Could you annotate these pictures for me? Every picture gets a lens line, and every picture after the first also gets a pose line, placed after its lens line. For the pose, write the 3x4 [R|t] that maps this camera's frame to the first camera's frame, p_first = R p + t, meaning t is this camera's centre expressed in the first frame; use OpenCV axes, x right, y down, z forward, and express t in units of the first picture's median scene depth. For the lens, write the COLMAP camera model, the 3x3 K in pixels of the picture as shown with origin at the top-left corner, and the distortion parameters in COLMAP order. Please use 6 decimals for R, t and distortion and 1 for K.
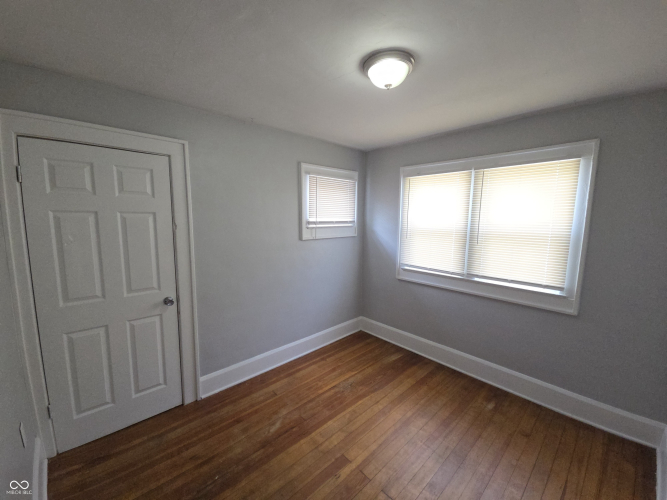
lens RADIAL K [[268.0, 0, 333.5], [0, 268.0, 250.0], [0, 0, 1]] dist [-0.003019, -0.000266]
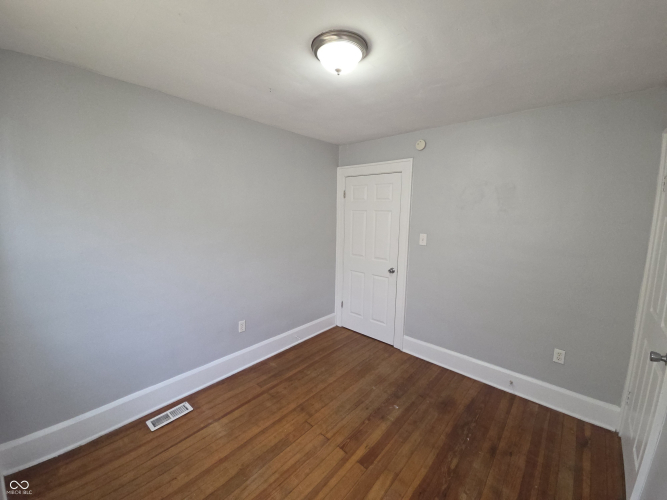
lens RADIAL K [[279.2, 0, 333.5], [0, 279.2, 250.0], [0, 0, 1]] dist [-0.002105, -0.000138]
pose [[-0.994773, -0.010598, -0.101556, 0.265213], [-0.038293, 0.960729, 0.274834, -0.241306], [0.094655, 0.277287, -0.956113, 1.756720]]
